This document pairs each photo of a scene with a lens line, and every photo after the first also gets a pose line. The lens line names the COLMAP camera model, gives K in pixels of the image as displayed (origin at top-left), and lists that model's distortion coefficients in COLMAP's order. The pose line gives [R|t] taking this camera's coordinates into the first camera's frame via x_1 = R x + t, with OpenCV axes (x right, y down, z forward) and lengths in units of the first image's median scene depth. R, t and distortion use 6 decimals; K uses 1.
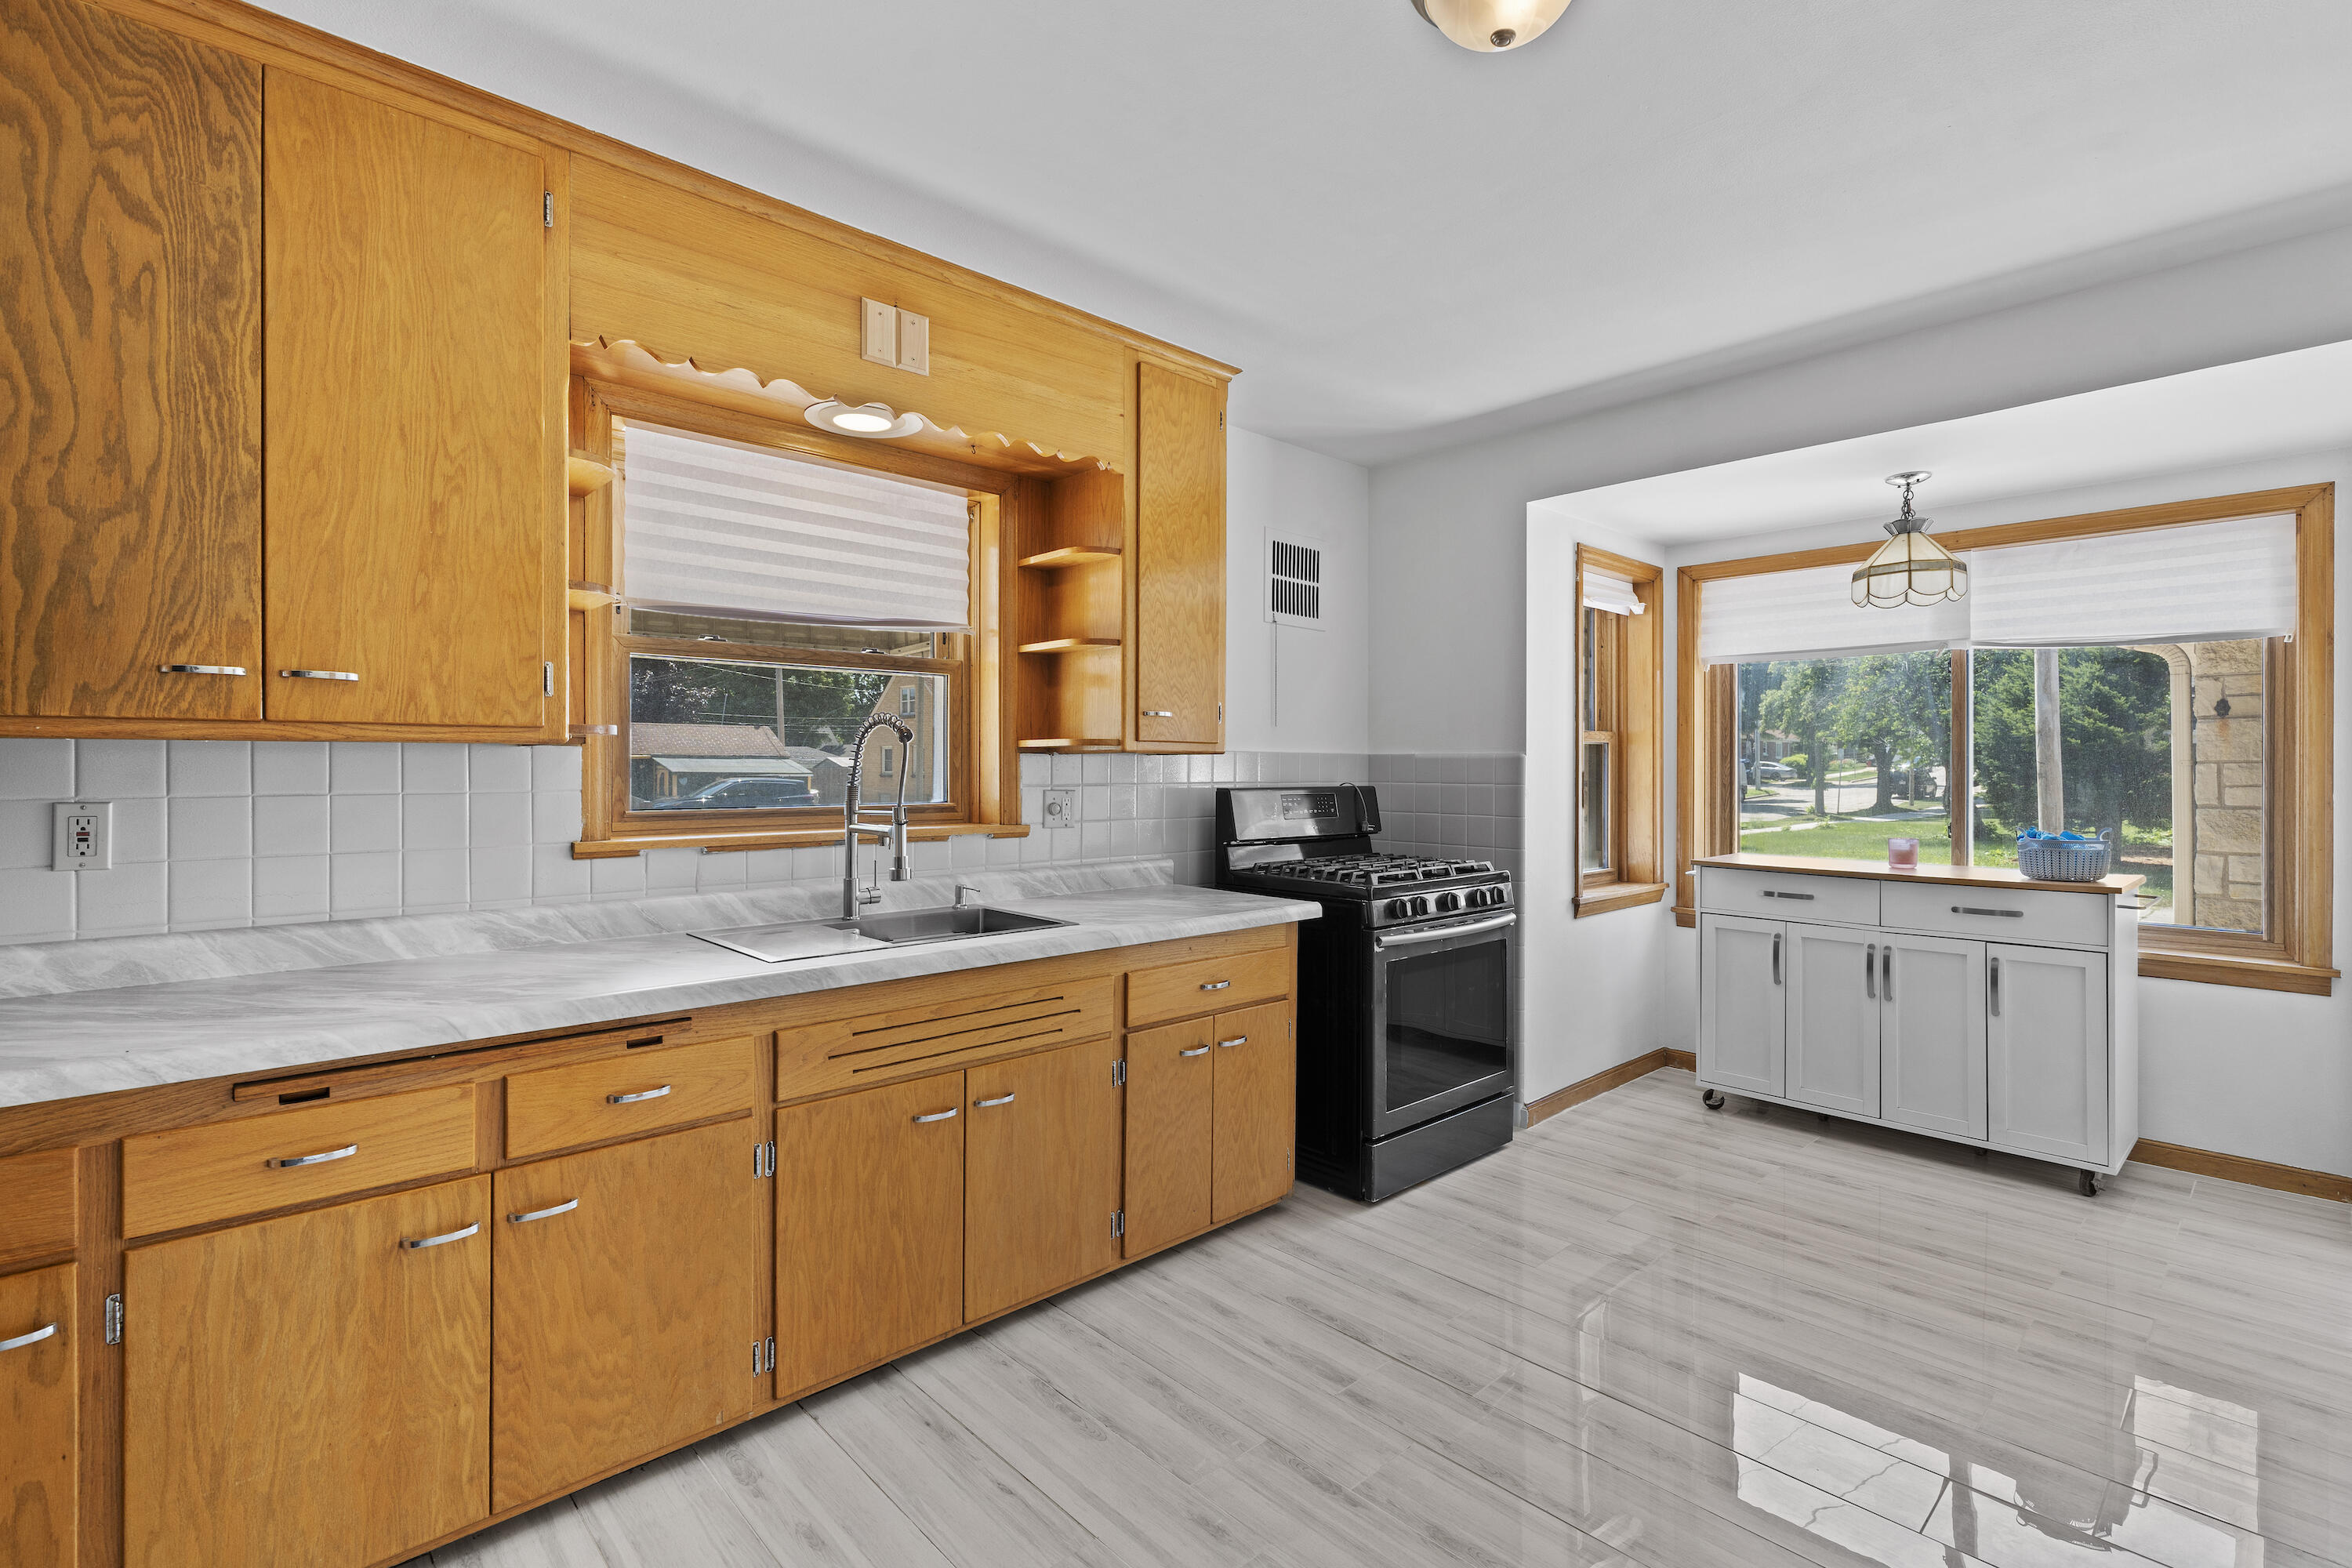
lens RADIAL K [[1079.3, 0, 1180.9], [0, 1079.3, 776.8], [0, 0, 1]] dist [0.000252, 0.000815]
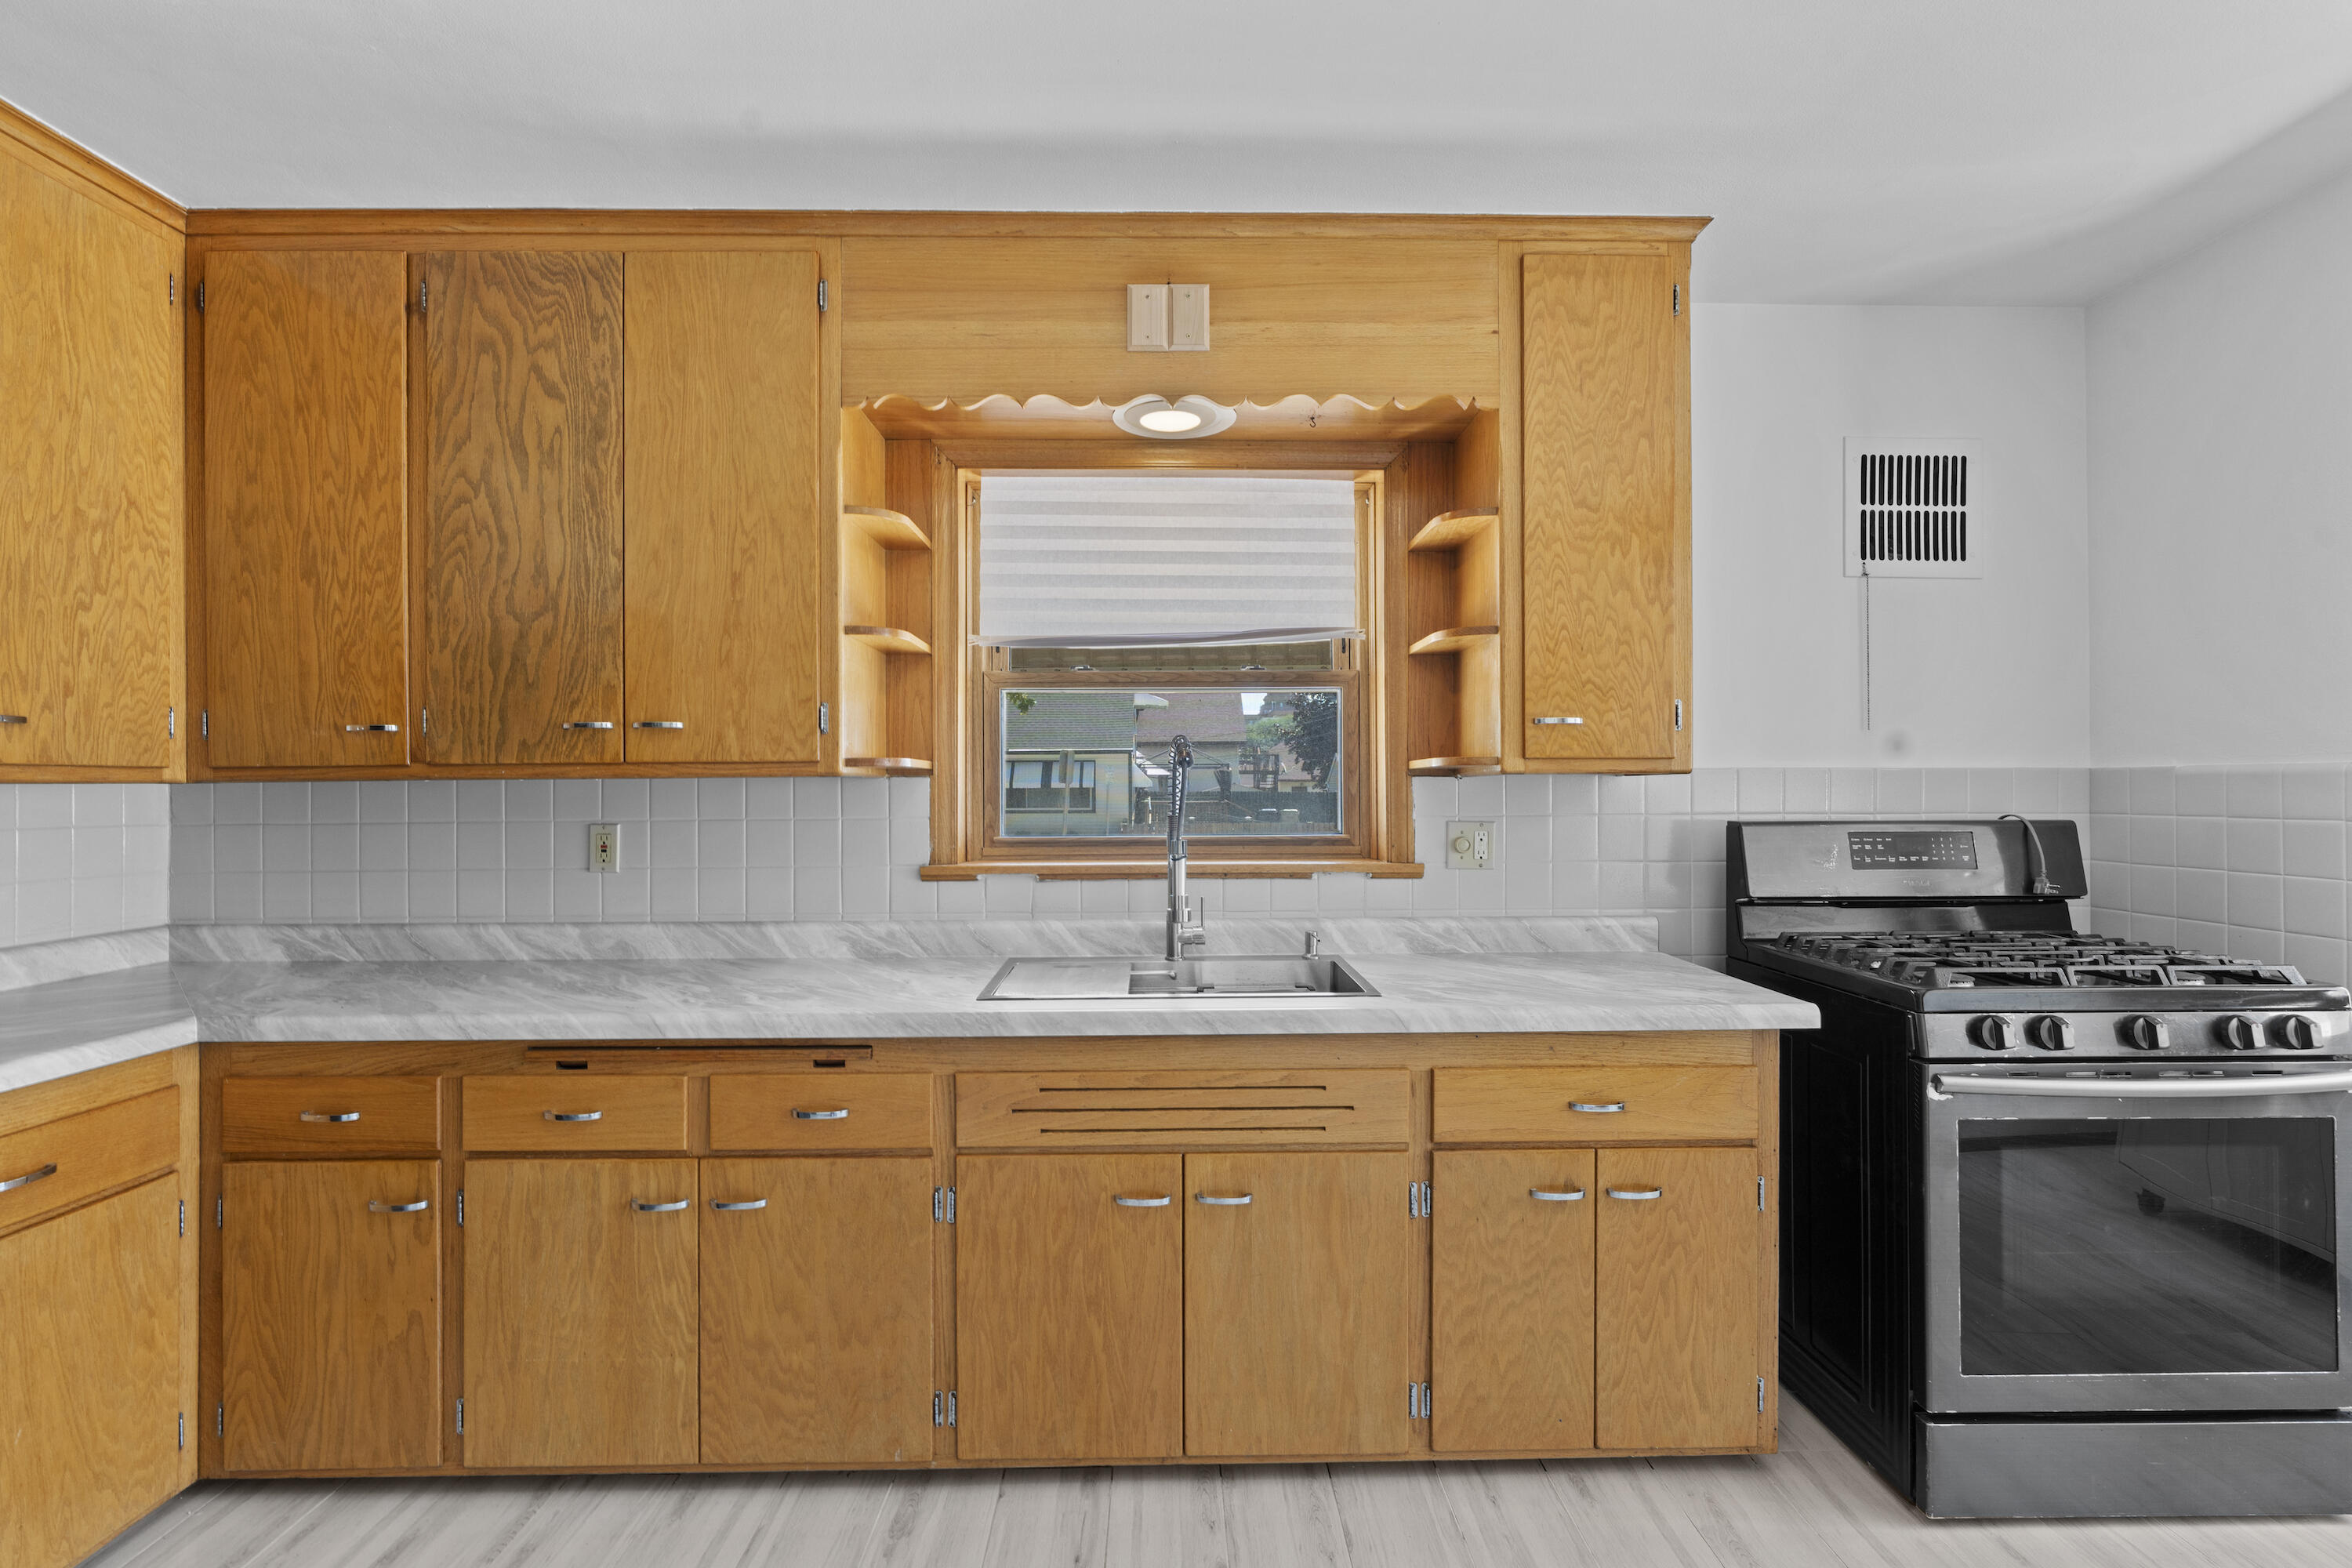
lens RADIAL K [[1059.2, 0, 1181.3], [0, 1059.2, 786.9], [0, 0, 1]] dist [-0.002461, 0.000211]
pose [[0.742942, -0.007261, -0.669316, 0.365096], [0.000470, 0.999947, -0.010327, -0.007741], [0.669355, 0.007358, 0.742906, 0.390495]]
